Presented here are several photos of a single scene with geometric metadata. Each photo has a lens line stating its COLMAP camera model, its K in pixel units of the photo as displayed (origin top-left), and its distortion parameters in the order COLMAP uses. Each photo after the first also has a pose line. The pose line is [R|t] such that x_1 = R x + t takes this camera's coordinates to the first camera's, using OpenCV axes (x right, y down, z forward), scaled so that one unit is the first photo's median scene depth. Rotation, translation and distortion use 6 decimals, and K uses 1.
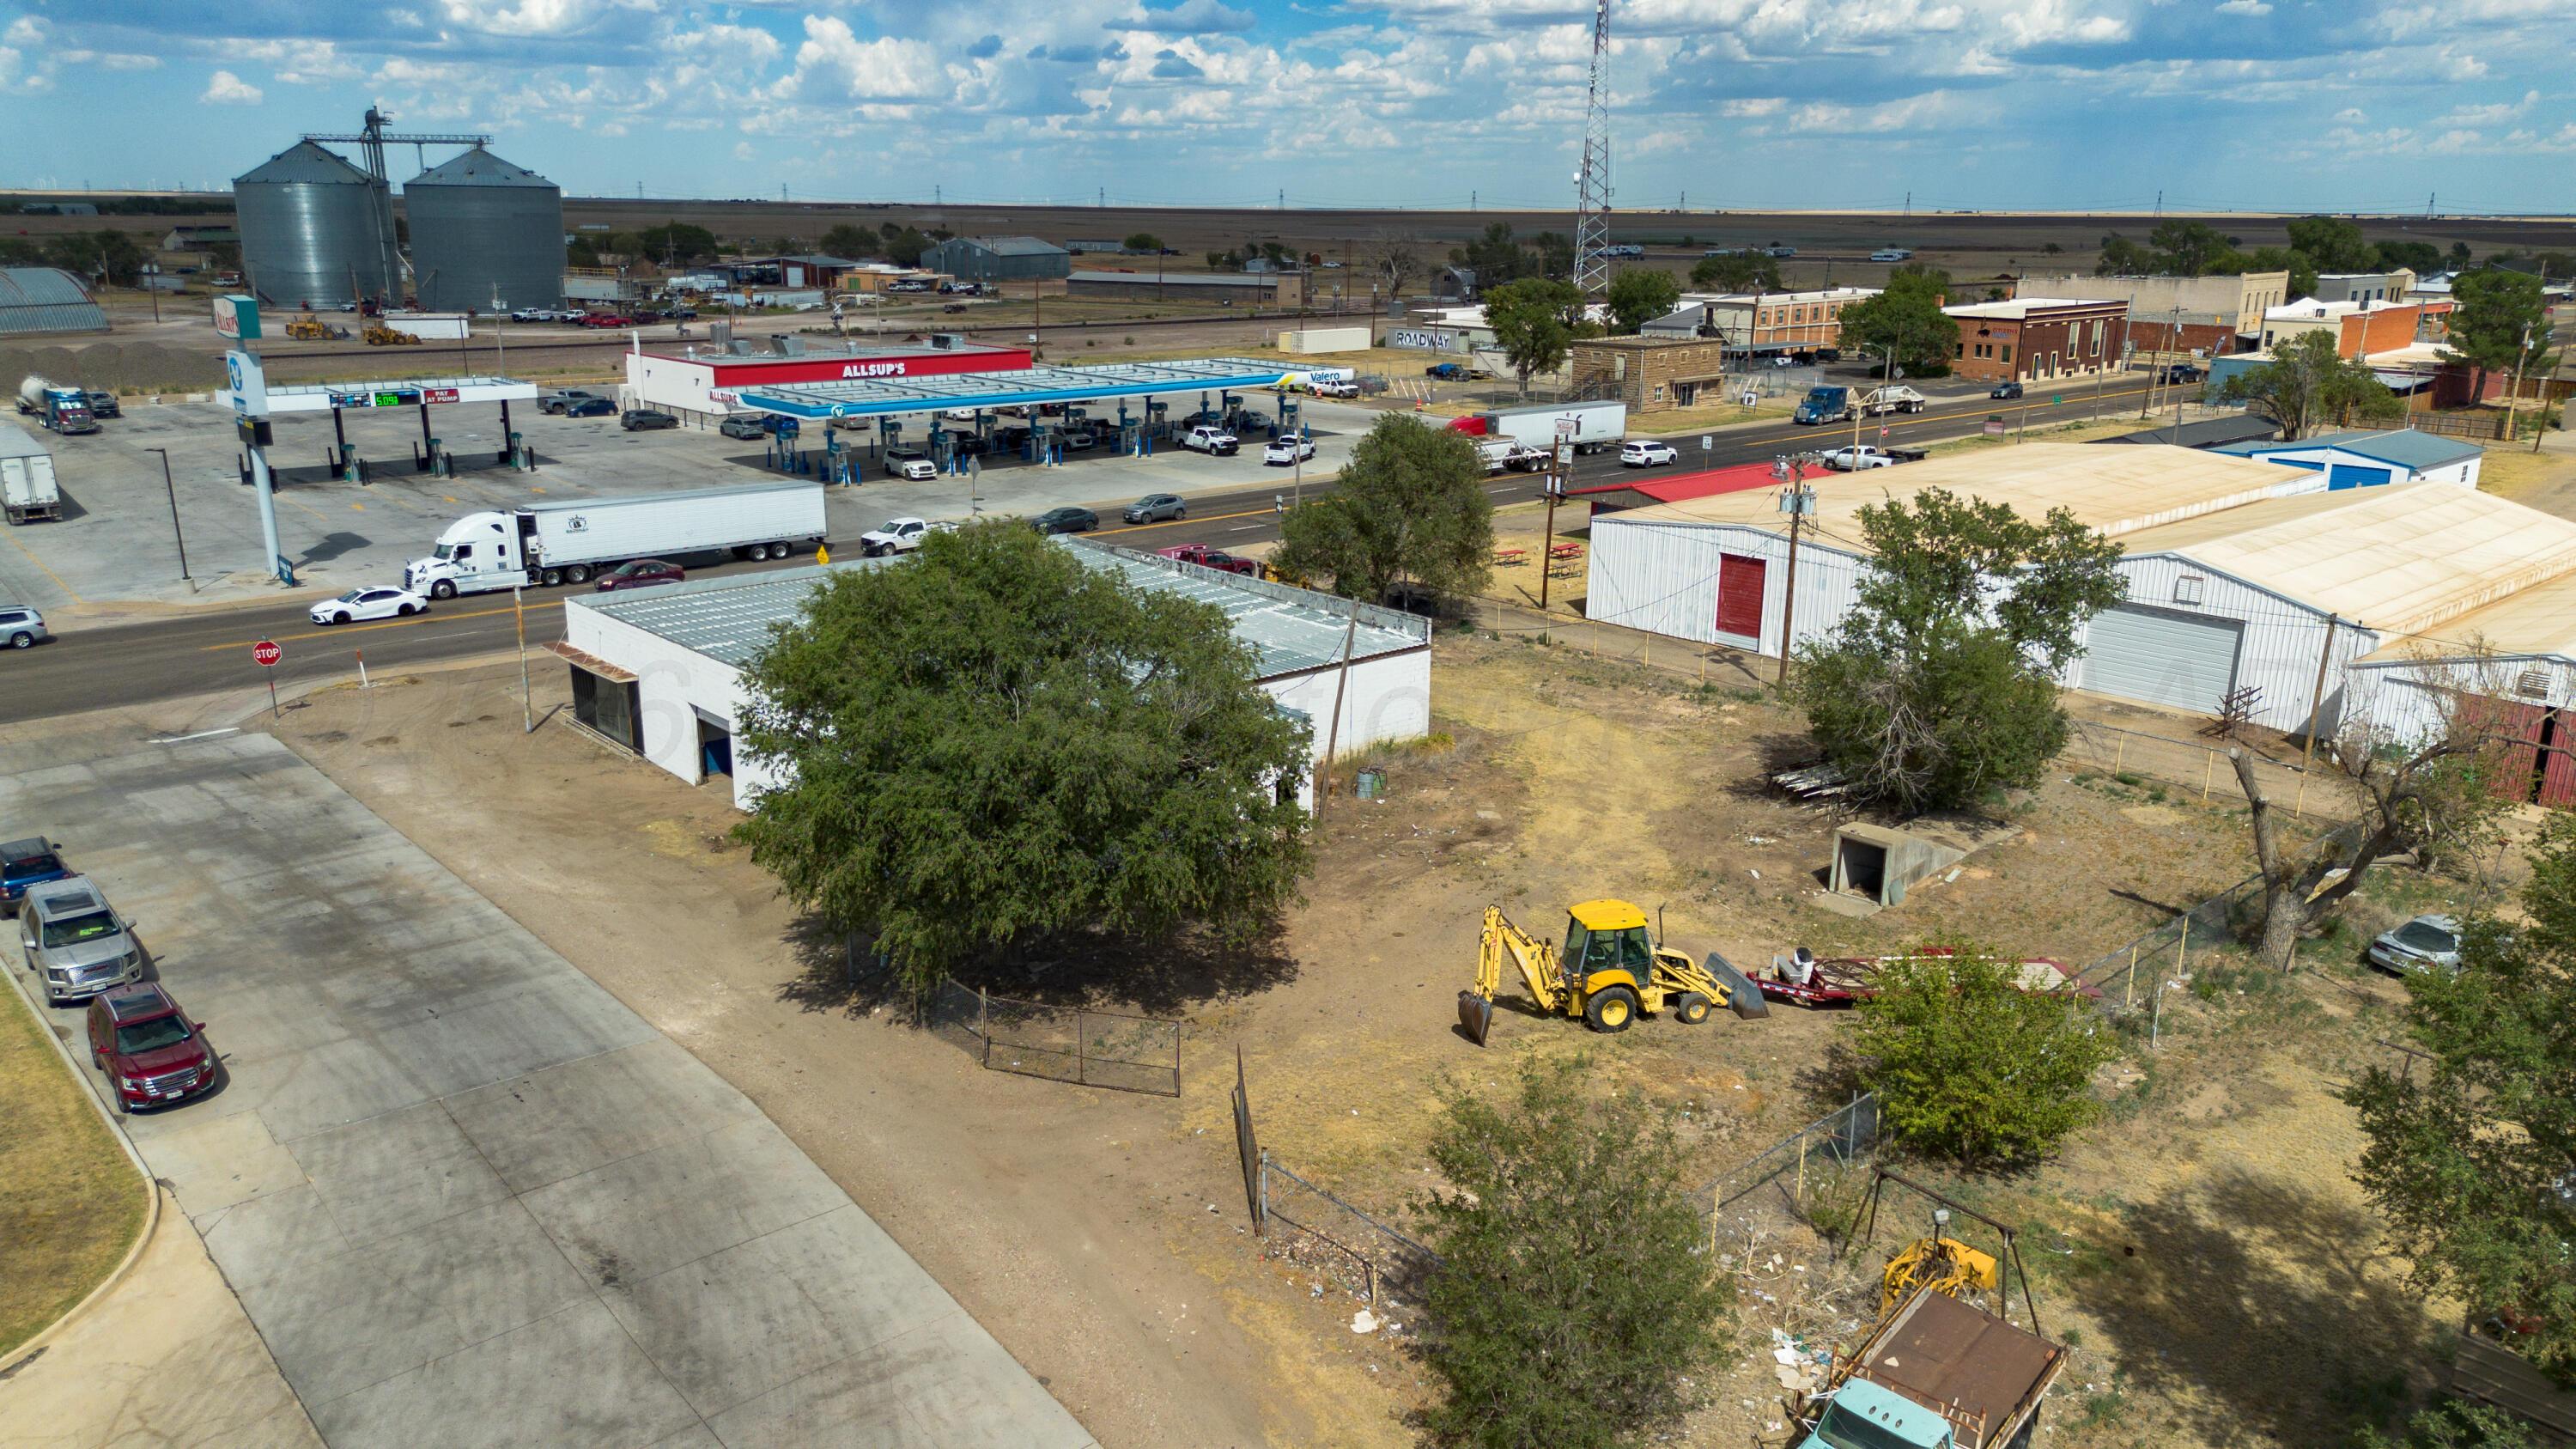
lens RADIAL K [[1829.7, 0, 1288.0], [0, 1829.7, 724.5], [0, 0, 1]] dist [0.055998, -0.049481]
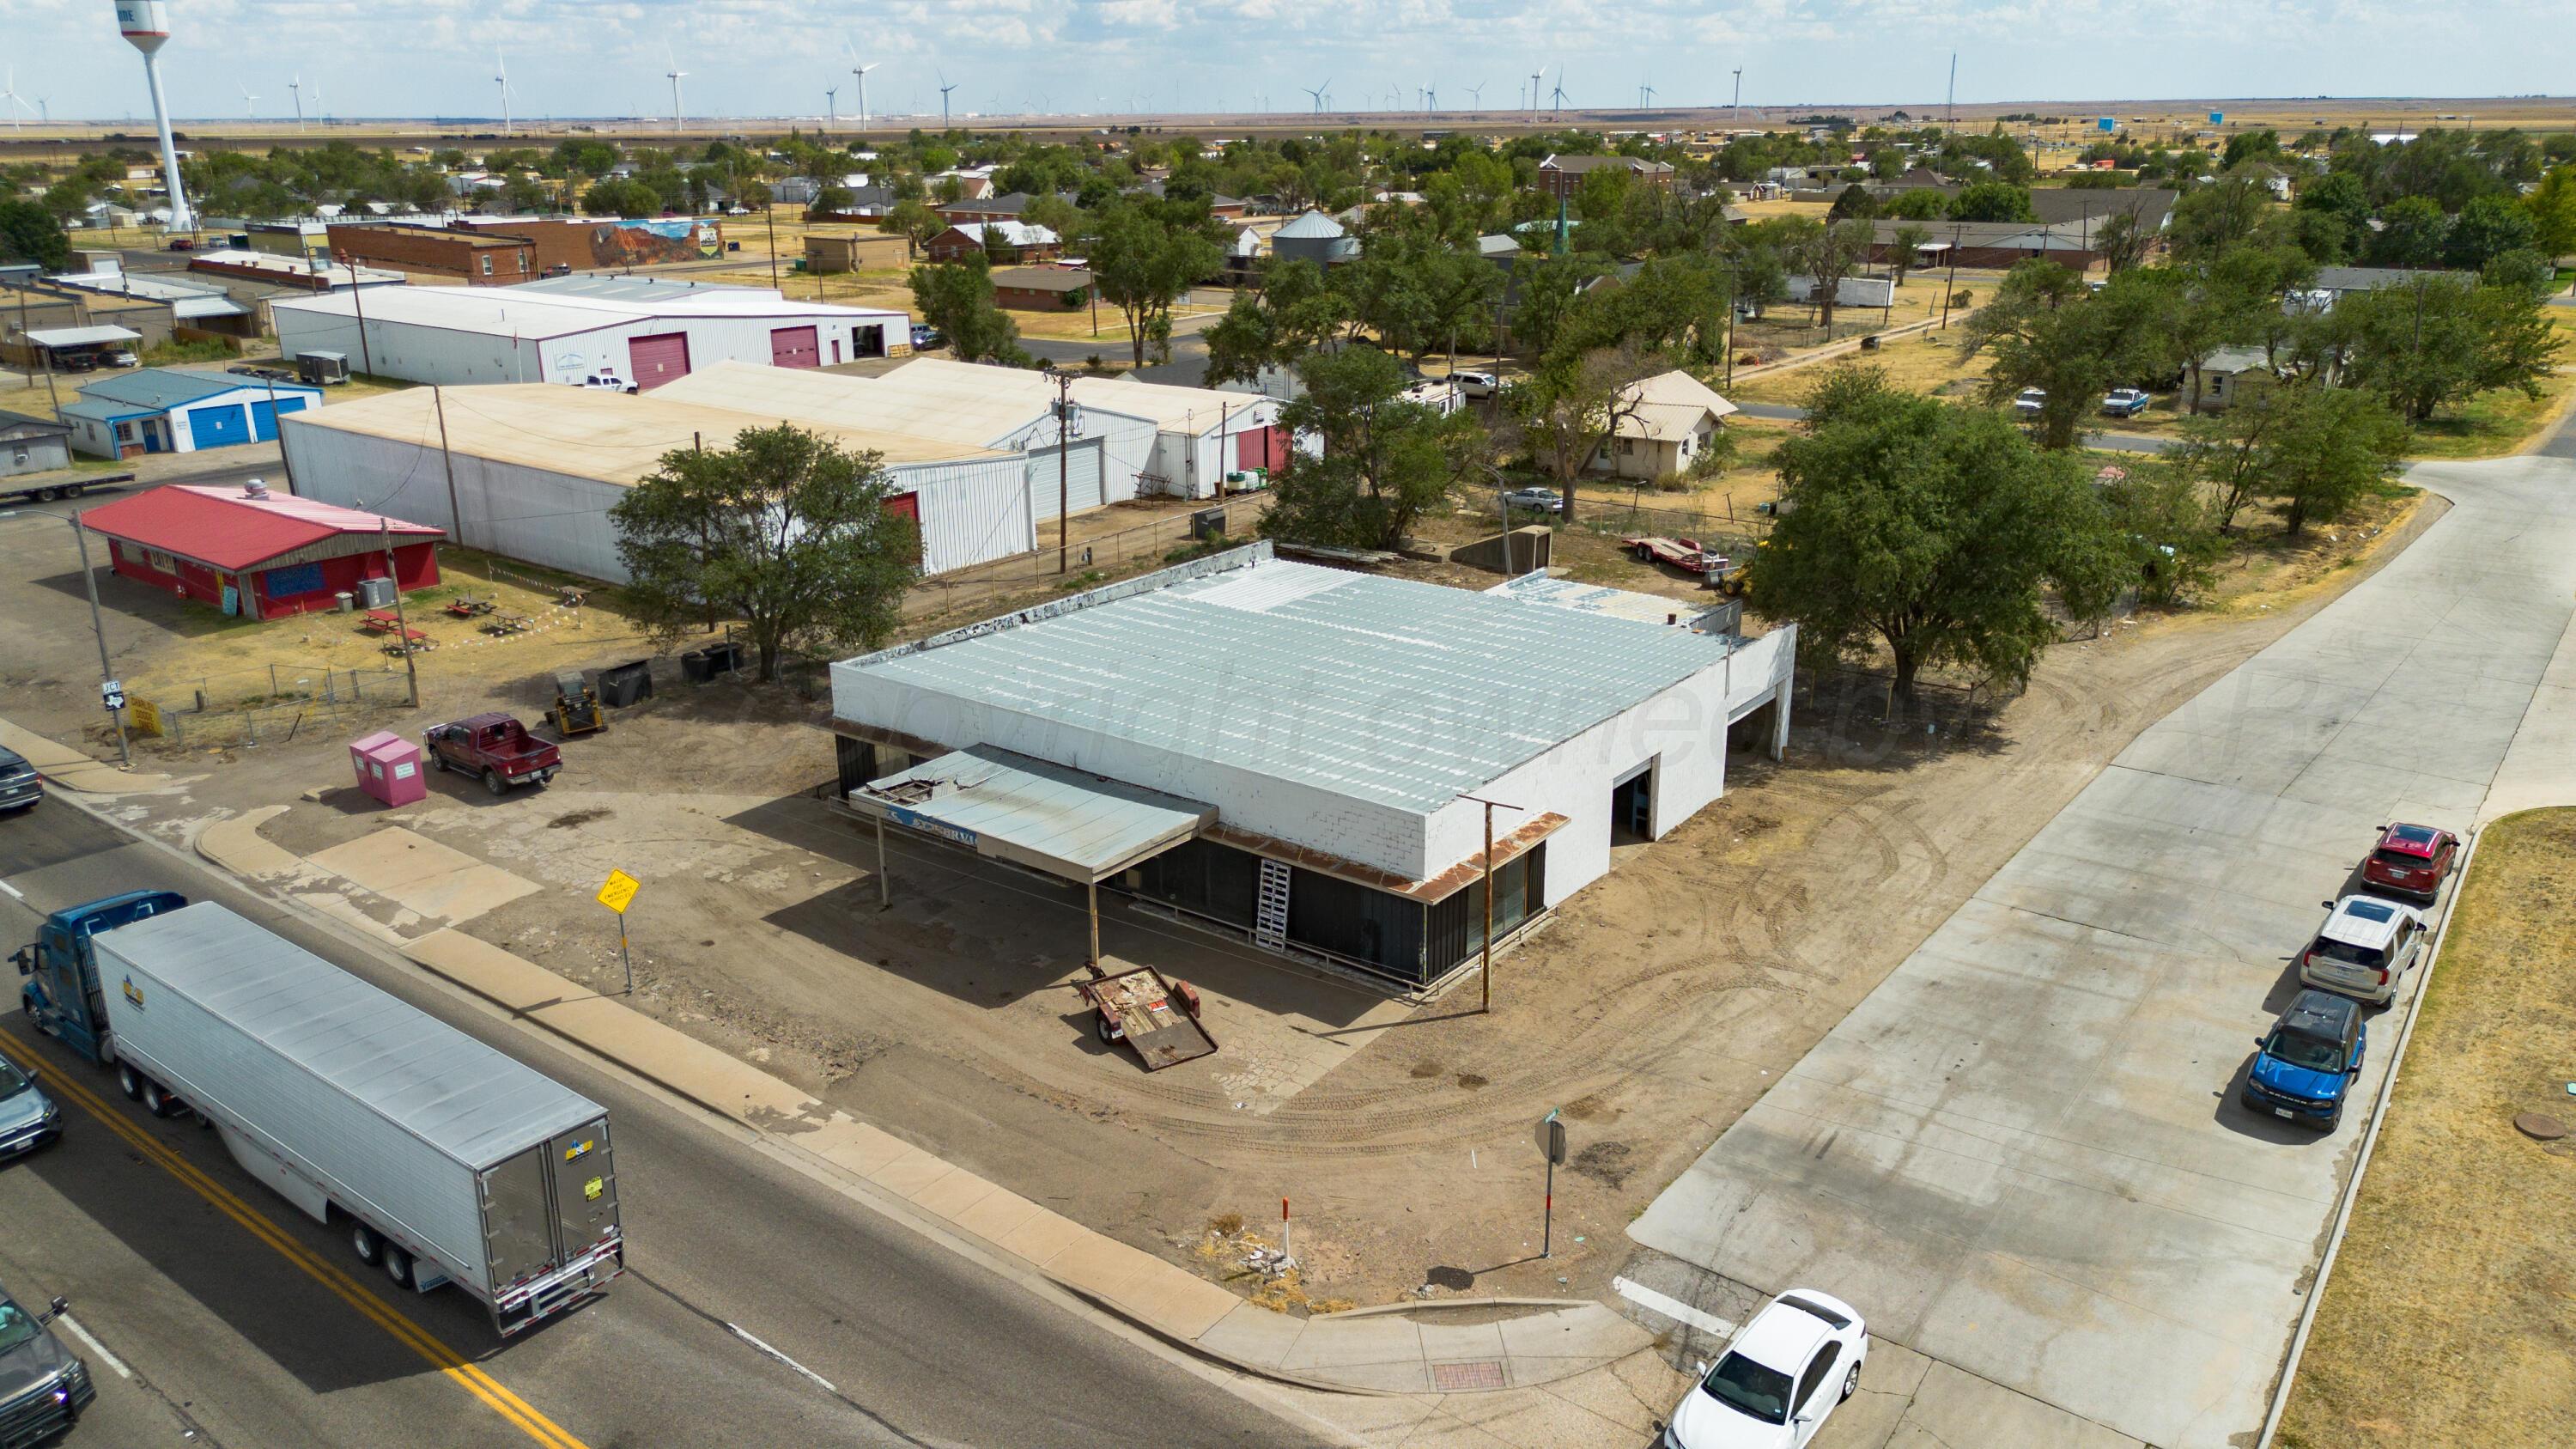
lens RADIAL K [[1826.0, 0, 1288.0], [0, 1826.0, 724.5], [0, 0, 1]] dist [0.076615, -0.084169]
pose [[-0.178534, -0.318390, 0.930996, -1.093906], [0.274925, 0.892369, 0.357901, -0.386096], [-0.944744, 0.319851, -0.071785, 1.198536]]
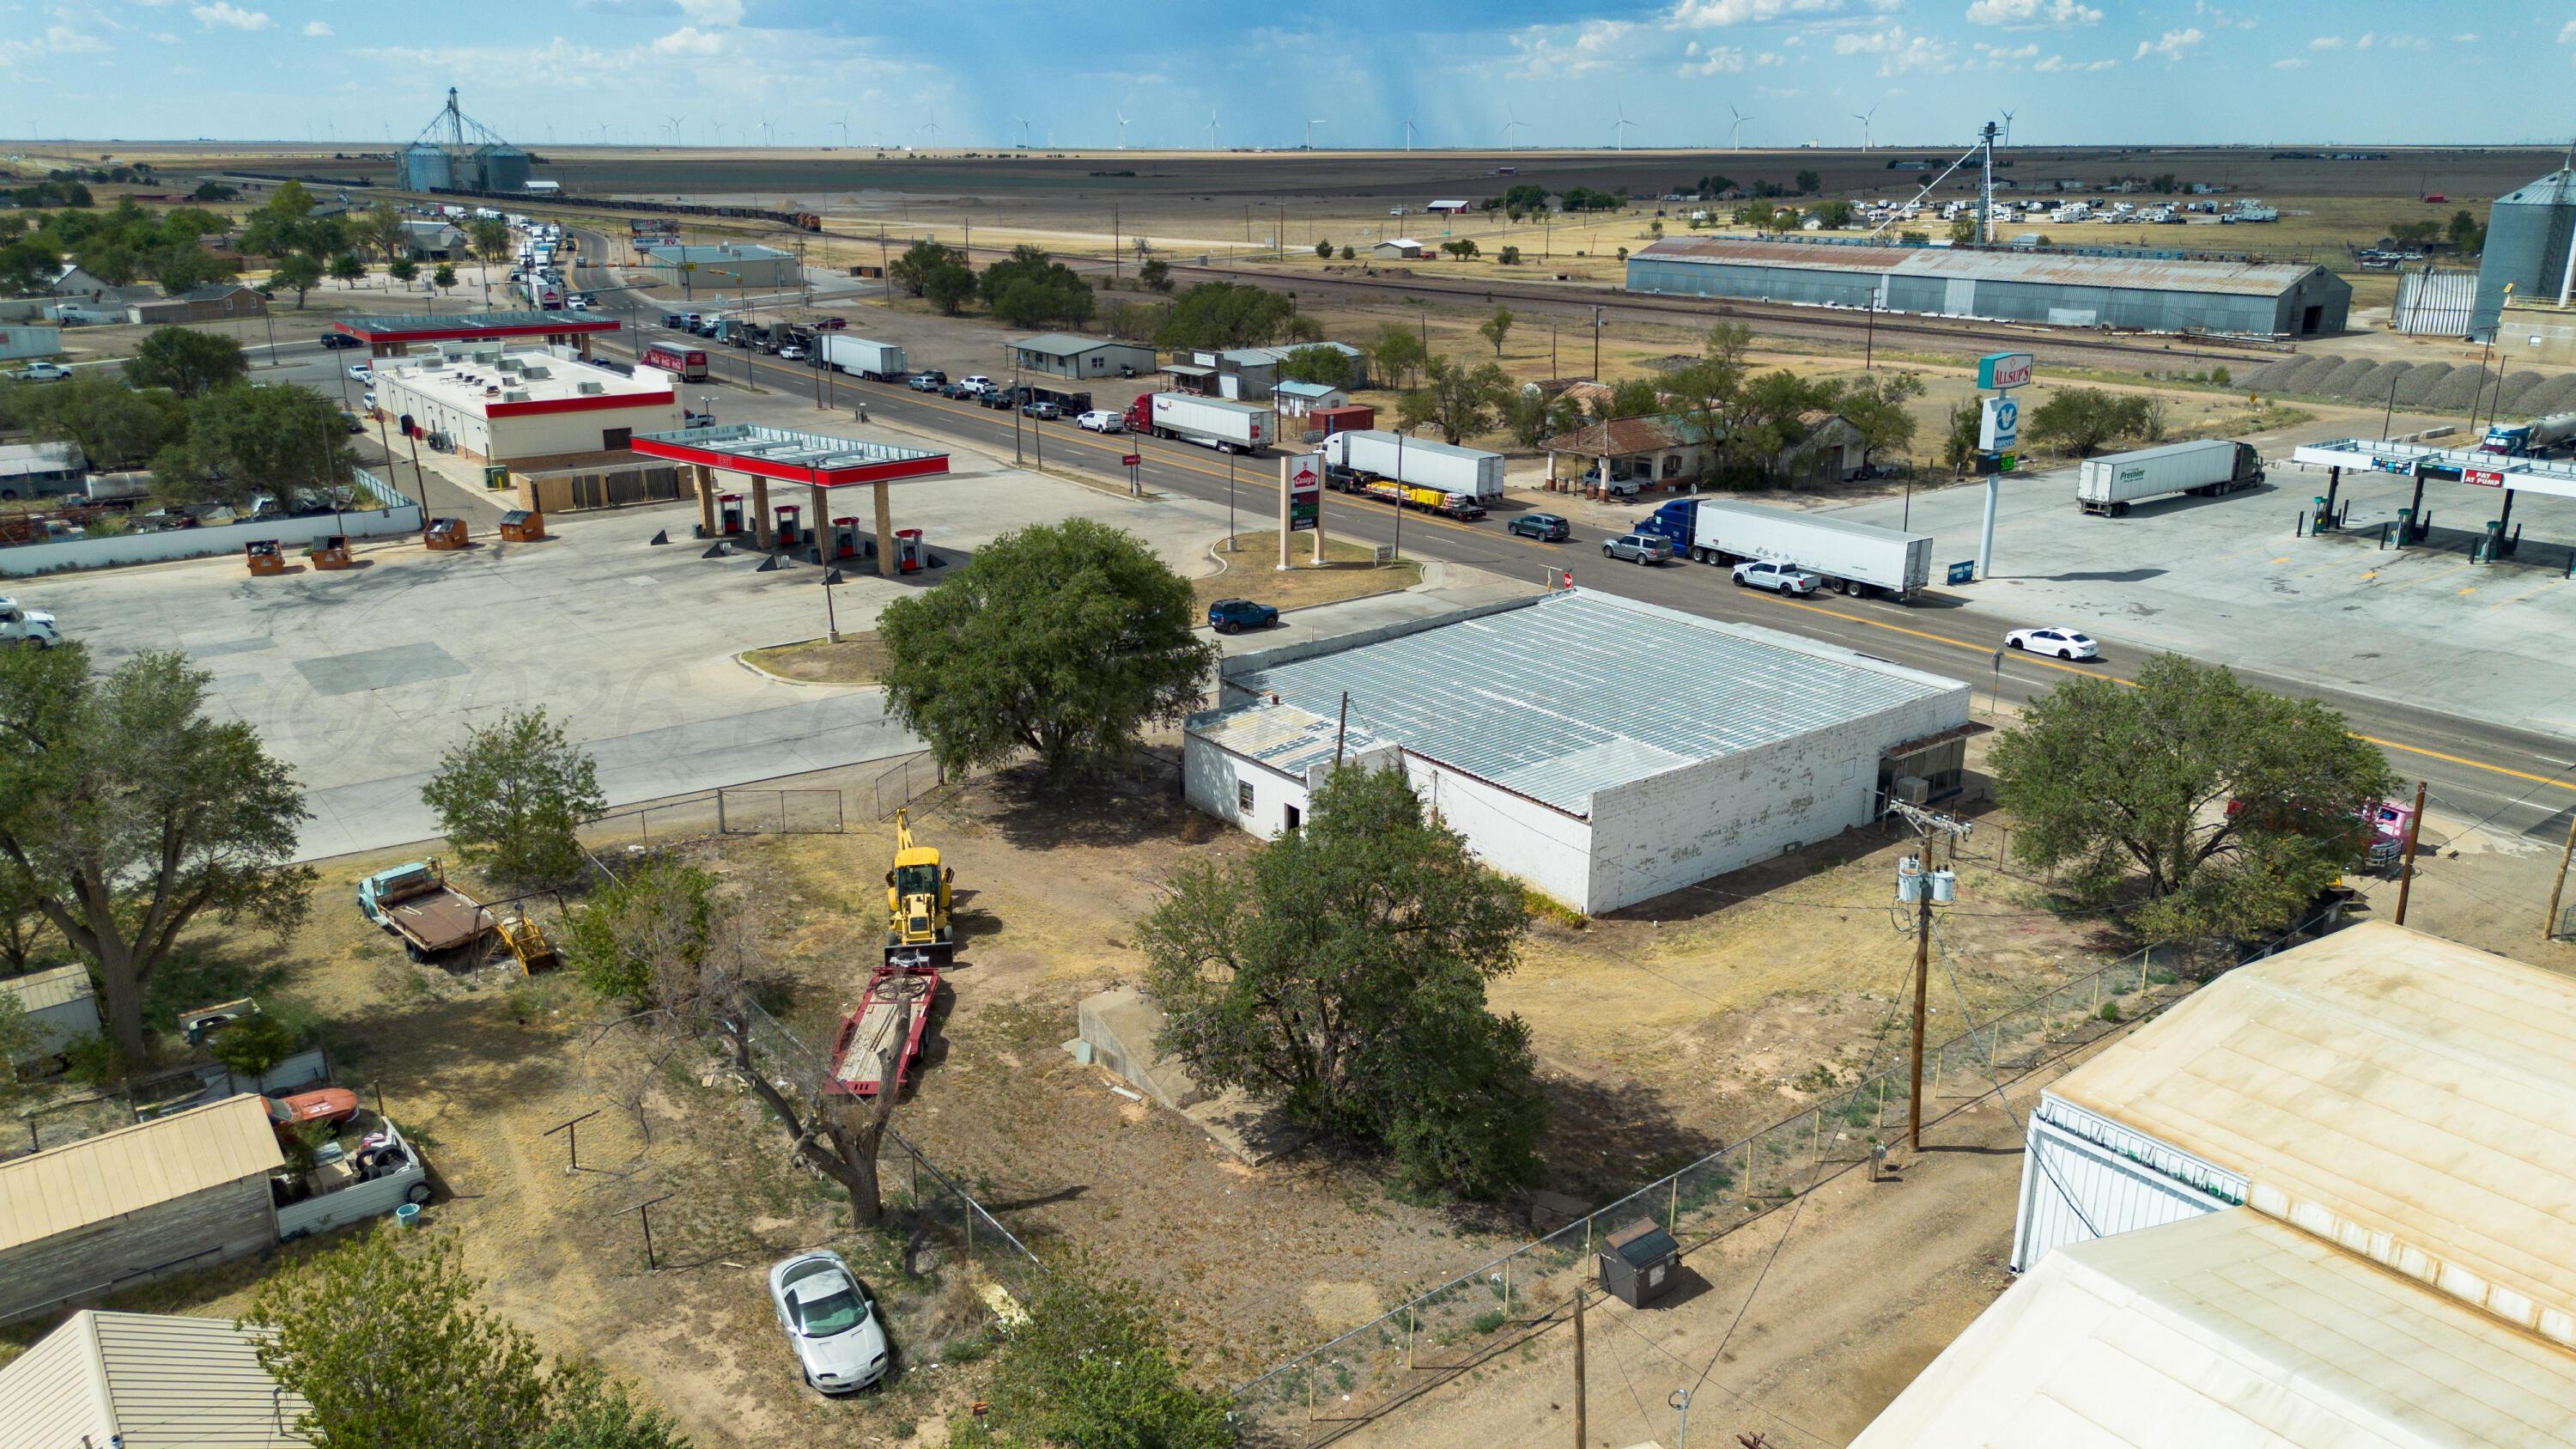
lens RADIAL K [[1826.0, 0, 1288.0], [0, 1826.0, 724.5], [0, 0, 1]] dist [0.076615, -0.084169]
pose [[-0.080721, 0.291906, -0.953035, 1.079587], [-0.275822, 0.912275, 0.302783, -0.367130], [0.957813, 0.287309, 0.006874, 0.895659]]
